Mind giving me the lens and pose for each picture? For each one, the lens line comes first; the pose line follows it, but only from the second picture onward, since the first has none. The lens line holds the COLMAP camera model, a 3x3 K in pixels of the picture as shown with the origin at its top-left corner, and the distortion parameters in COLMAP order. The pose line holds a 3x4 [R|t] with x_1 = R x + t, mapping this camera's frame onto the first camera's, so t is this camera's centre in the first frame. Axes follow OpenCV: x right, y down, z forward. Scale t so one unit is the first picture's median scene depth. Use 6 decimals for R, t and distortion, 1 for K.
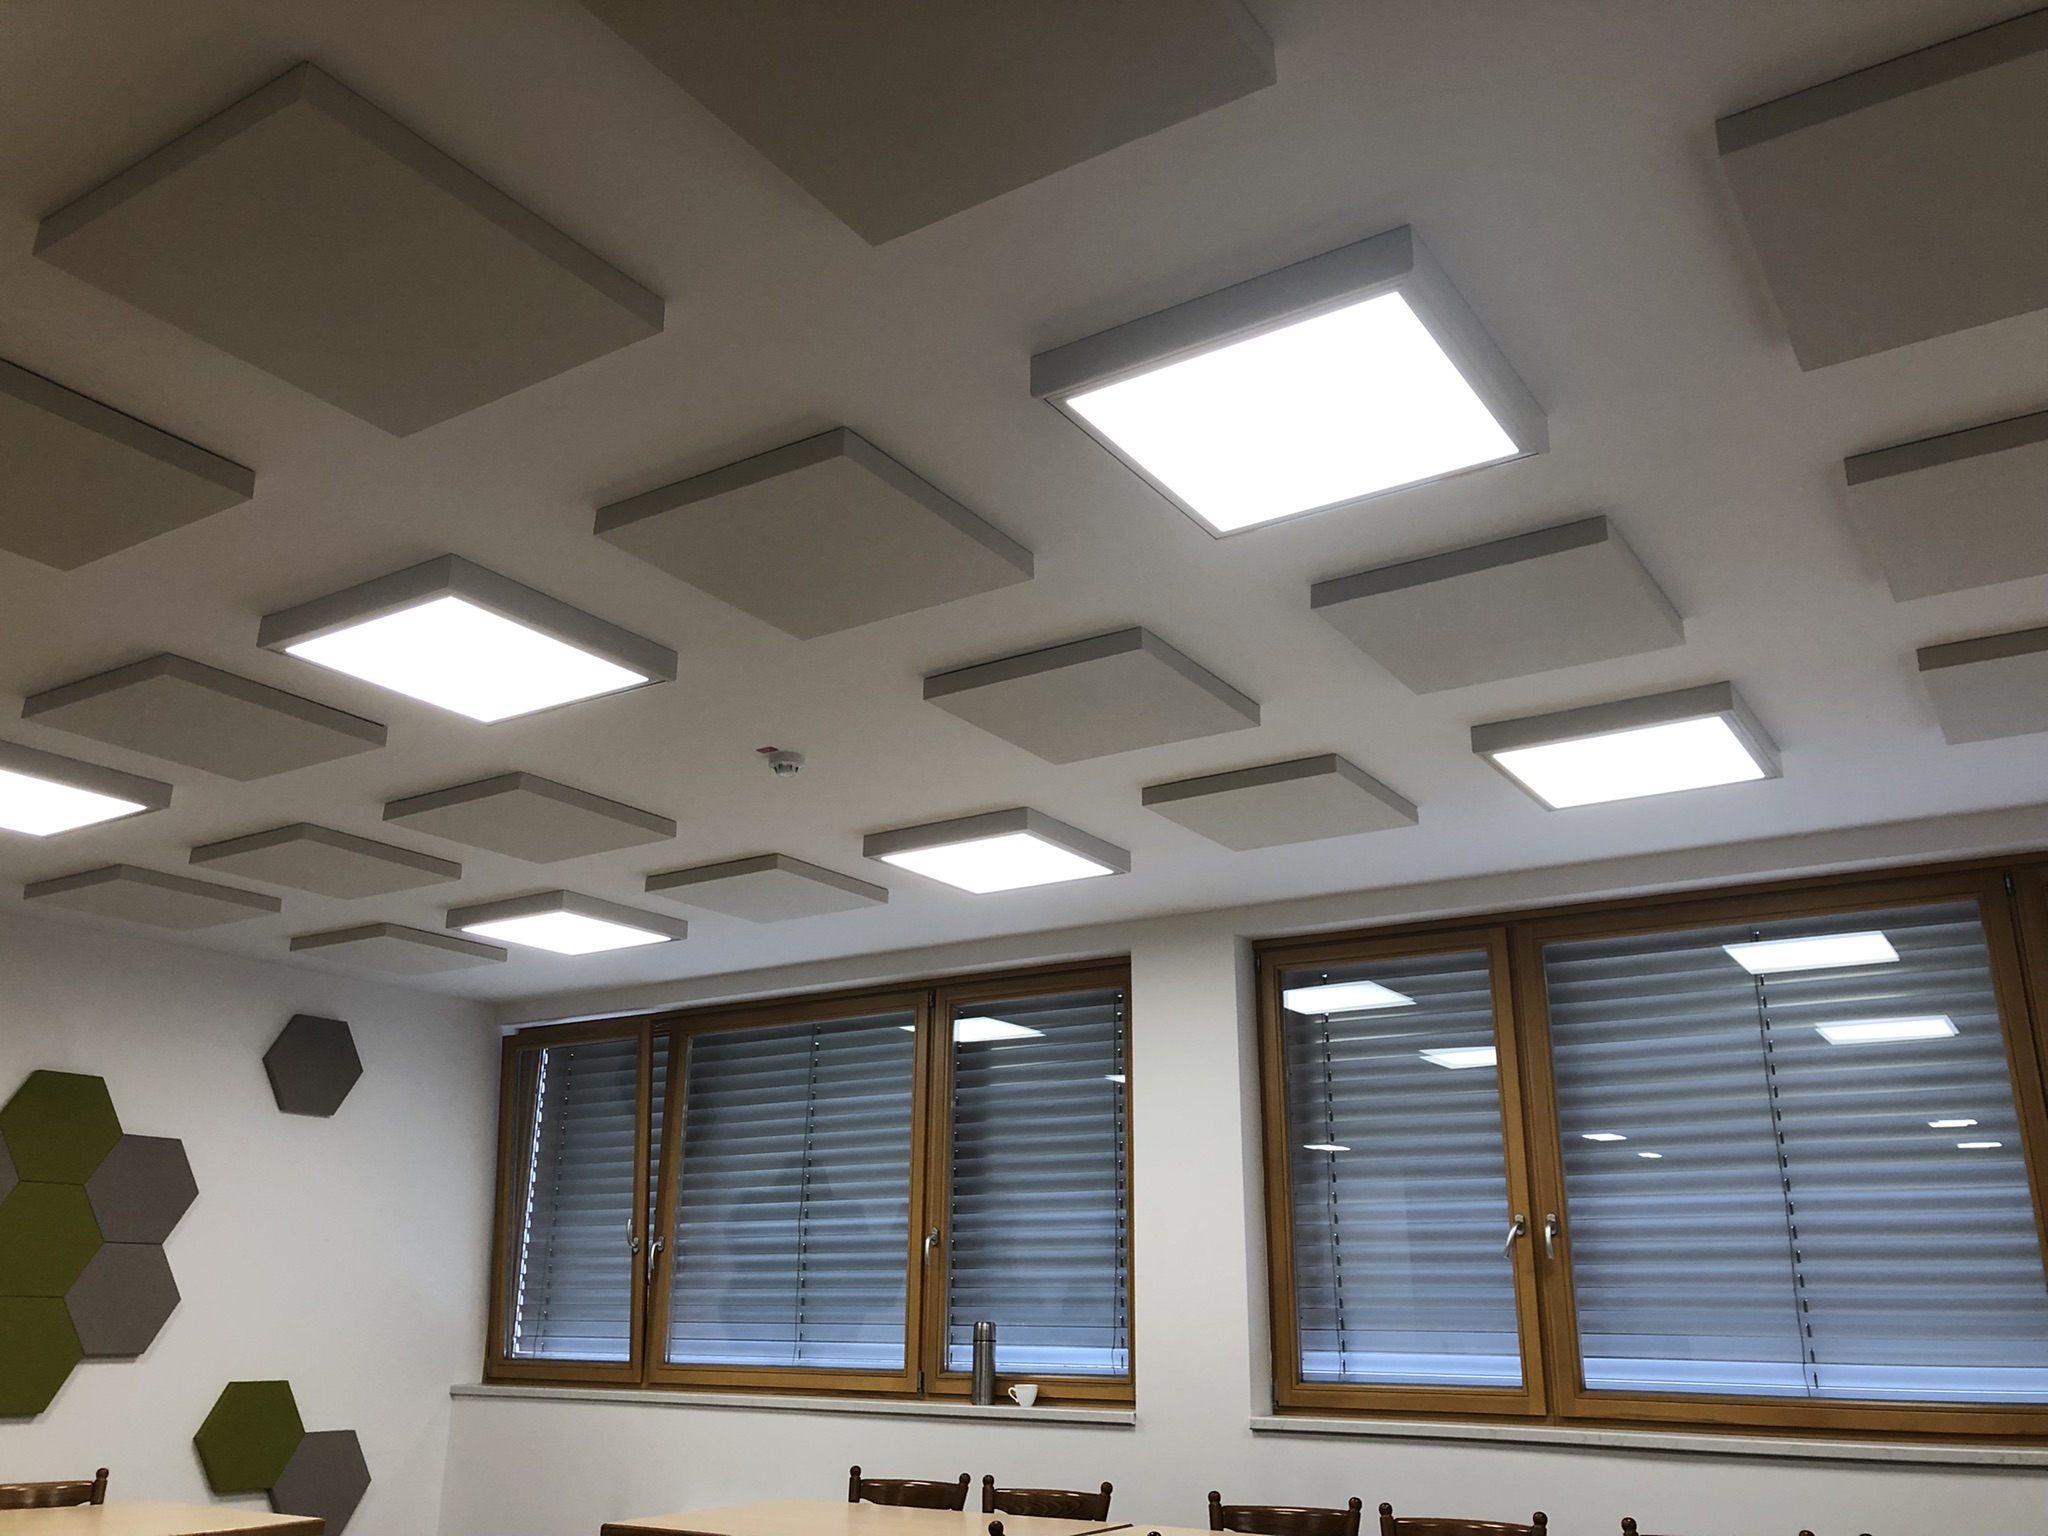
lens RADIAL K [[1660.3, 0, 1019.2], [0, 1660.3, 773.7], [0, 0, 1]] dist [0.053921, -0.064718]
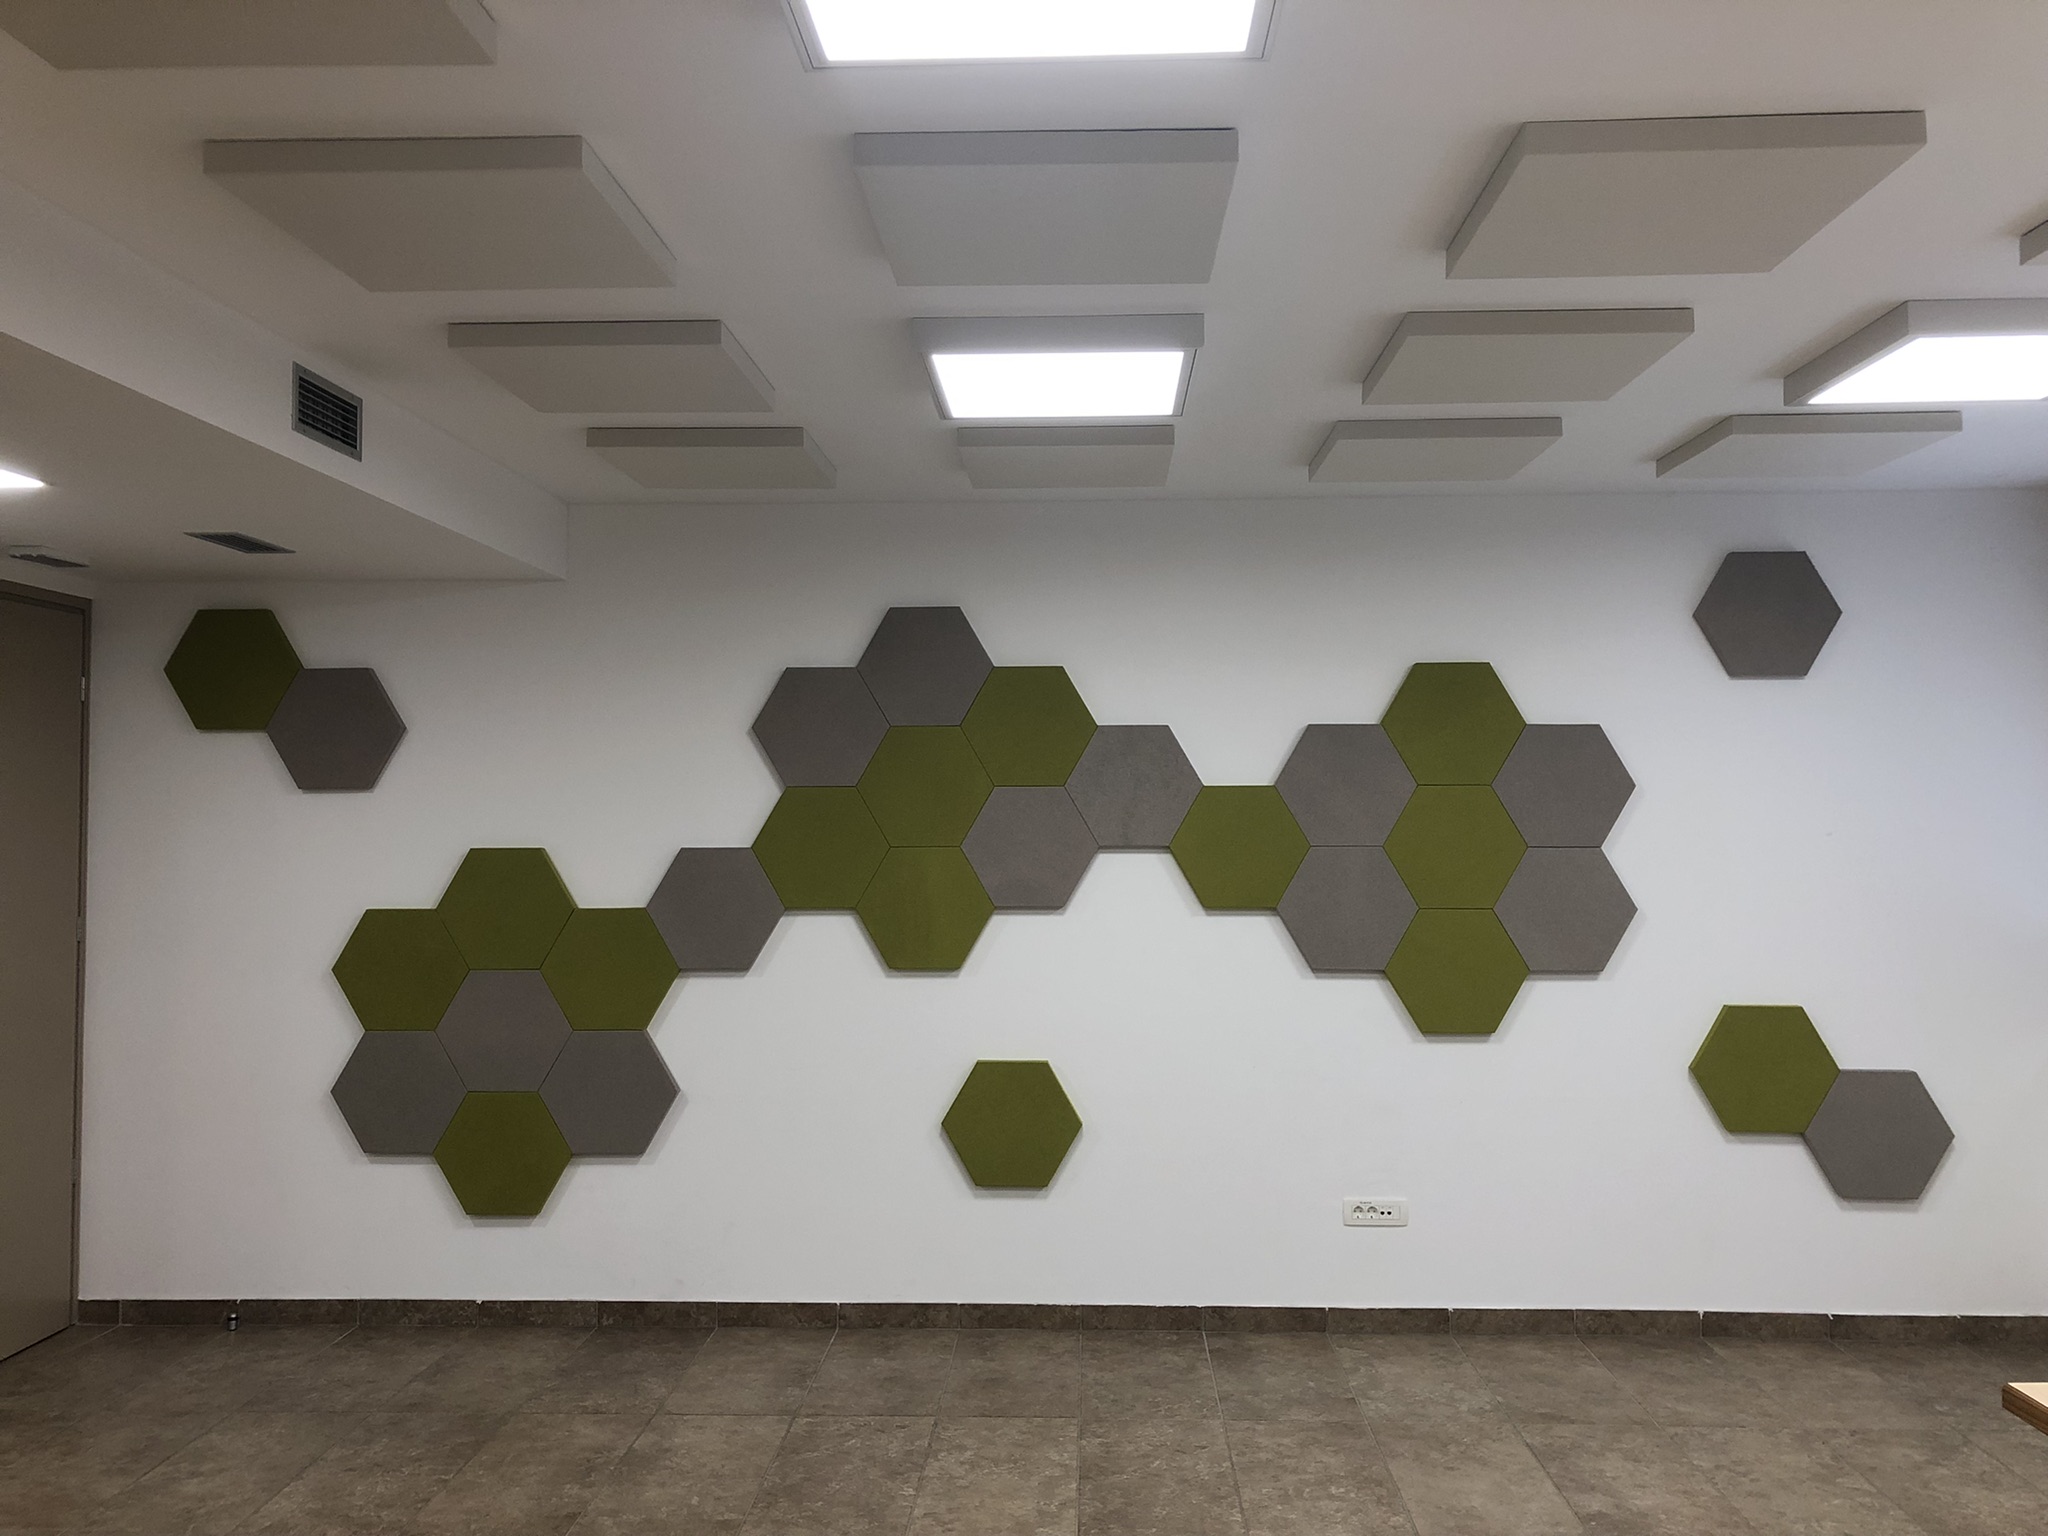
lens RADIAL K [[1660.3, 0, 1006.6], [0, 1660.3, 756.7], [0, 0, 1]] dist [0.053921, -0.064718]
pose [[0.519149, -0.046643, -0.853410, 0.049605], [0.274487, 0.954714, 0.114796, 0.058774], [0.809408, -0.293846, 0.508441, 0.343309]]
